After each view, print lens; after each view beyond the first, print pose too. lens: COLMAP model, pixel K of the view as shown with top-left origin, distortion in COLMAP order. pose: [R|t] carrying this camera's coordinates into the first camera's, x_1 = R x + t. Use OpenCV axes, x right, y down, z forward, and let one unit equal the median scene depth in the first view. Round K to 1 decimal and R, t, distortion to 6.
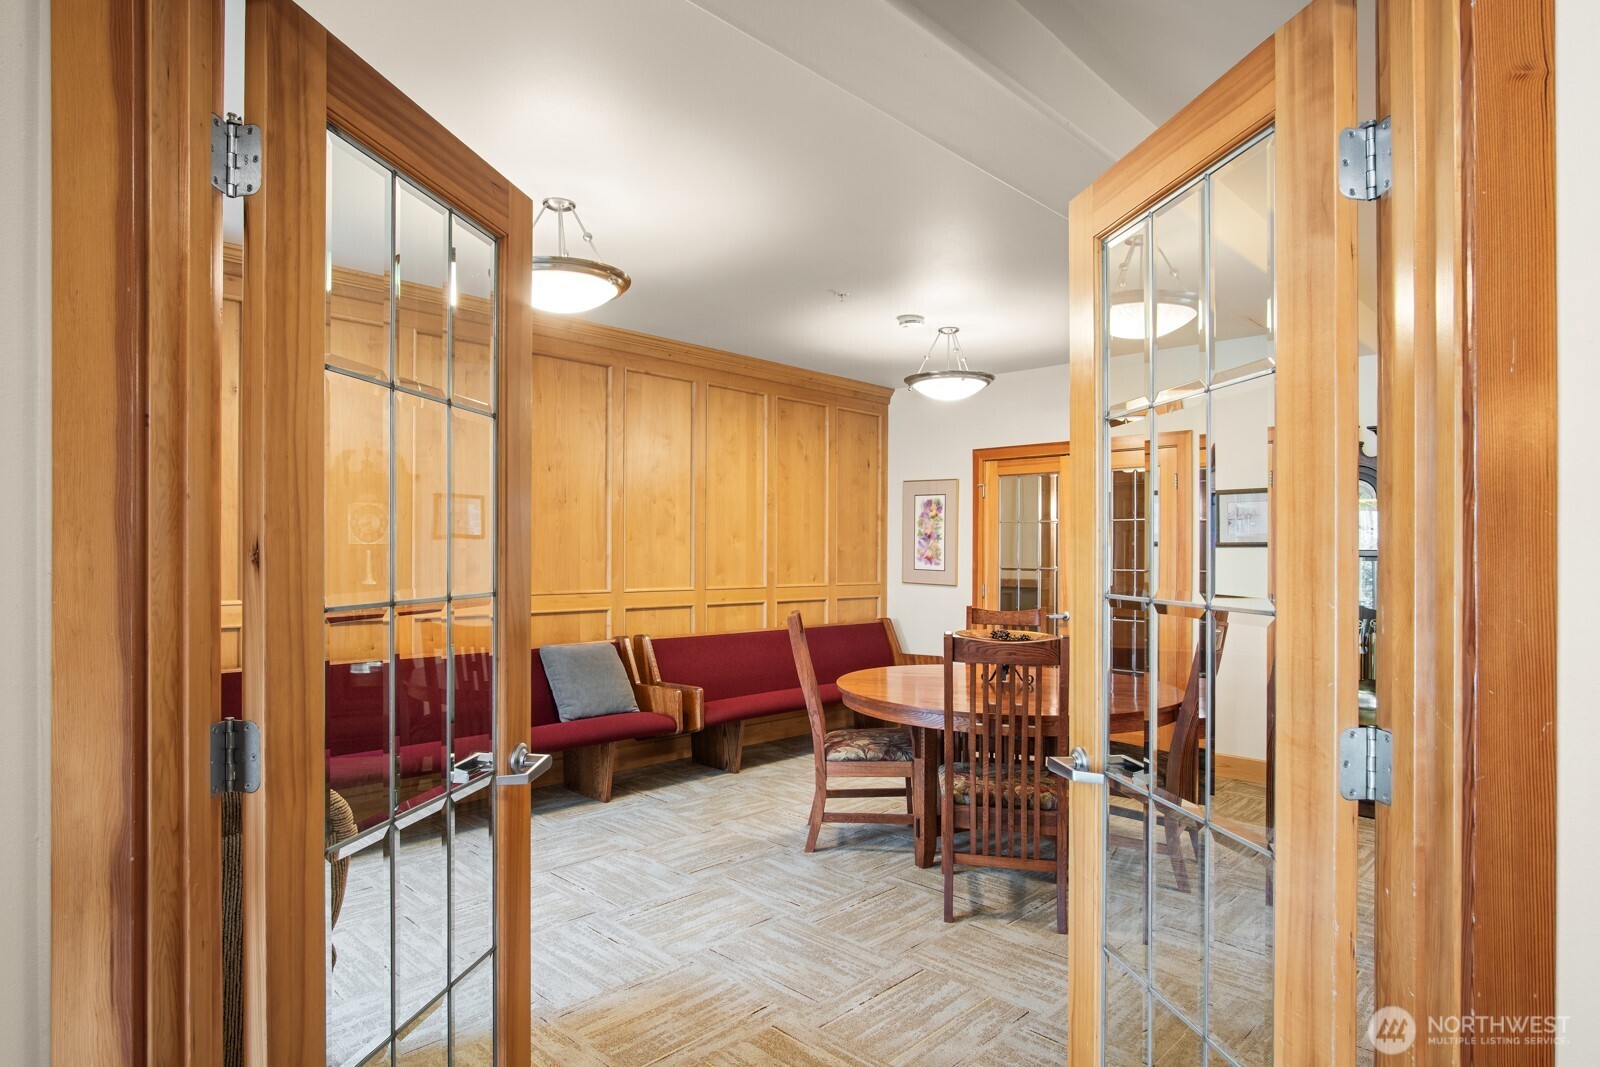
lens RADIAL K [[869.0, 0, 784.5], [0, 869.0, 538.6], [0, 0, 1]] dist [-0.012996, 0.000799]
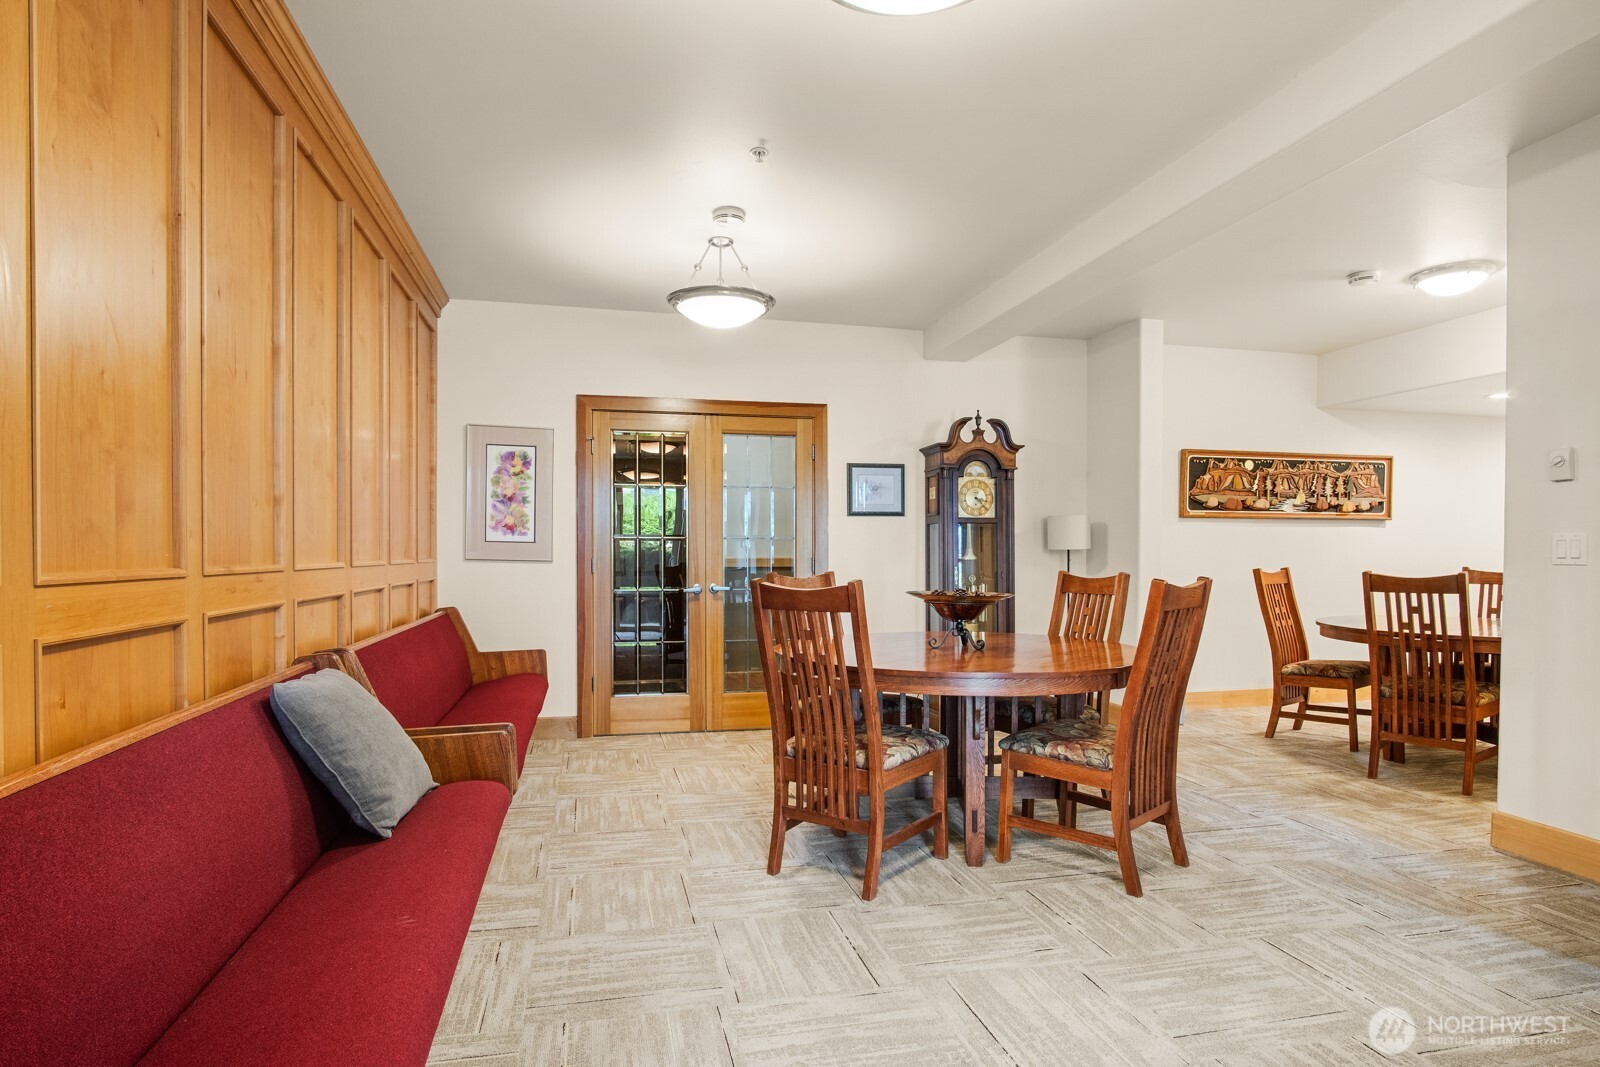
lens RADIAL K [[869.0, 0, 784.5], [0, 869.0, 538.6], [0, 0, 1]] dist [-0.012996, 0.000799]
pose [[0.547997, 0.000398, 0.836480, -0.578356], [-0.007655, 0.999960, 0.004539, 0.046017], [-0.836445, -0.008890, 0.547979, 0.602338]]
